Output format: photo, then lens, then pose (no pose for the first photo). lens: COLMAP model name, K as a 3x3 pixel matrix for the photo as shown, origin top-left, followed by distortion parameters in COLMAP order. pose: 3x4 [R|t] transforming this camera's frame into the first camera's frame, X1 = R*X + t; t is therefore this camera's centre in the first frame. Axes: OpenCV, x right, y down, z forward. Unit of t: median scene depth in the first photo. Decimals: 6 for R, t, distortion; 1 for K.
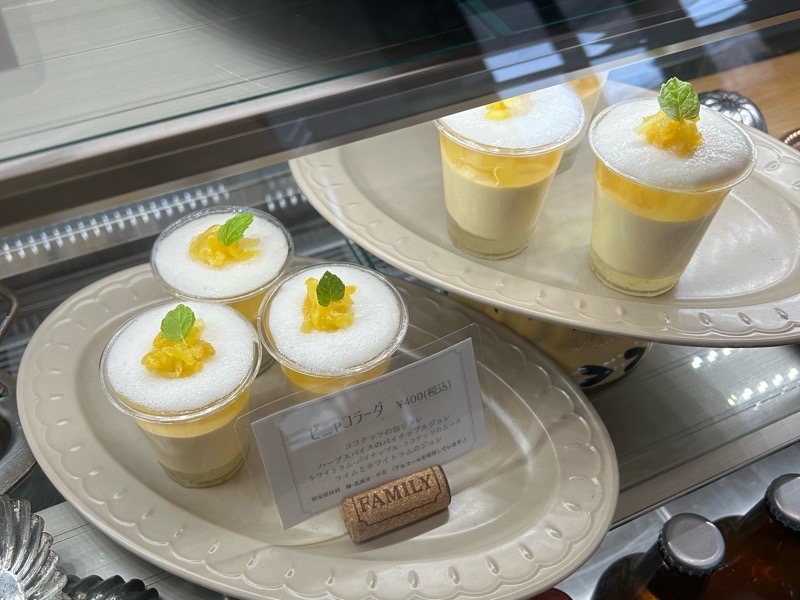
lens RADIAL K [[745.1, 0, 400.2], [0, 745.1, 275.7], [0, 0, 1]] dist [0.014192, -0.018713]
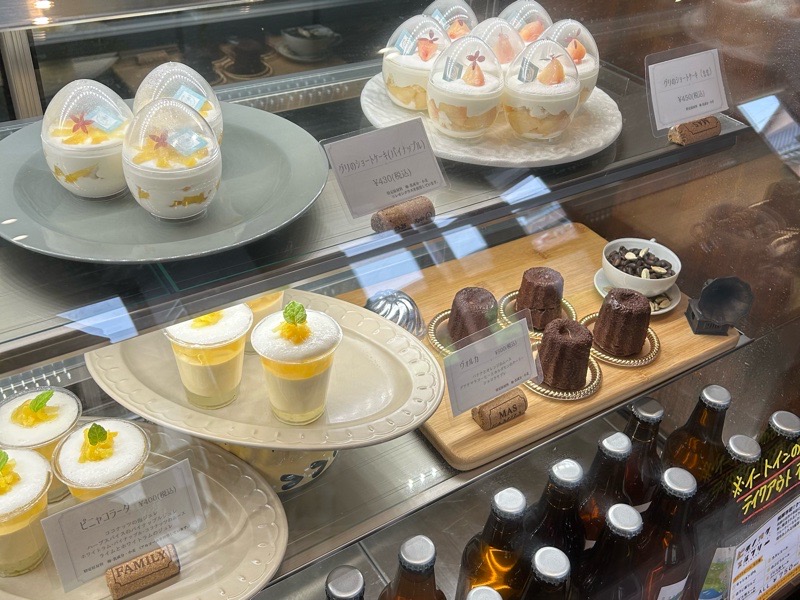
lens RADIAL K [[745.1, 0, 400.2], [0, 745.1, 275.7], [0, 0, 1]] dist [0.014192, -0.018713]
pose [[0.989393, -0.042107, 0.139029, 0.336029], [0.070329, 0.976272, -0.204810, 0.057884], [-0.127106, 0.212415, 0.968878, -0.718593]]
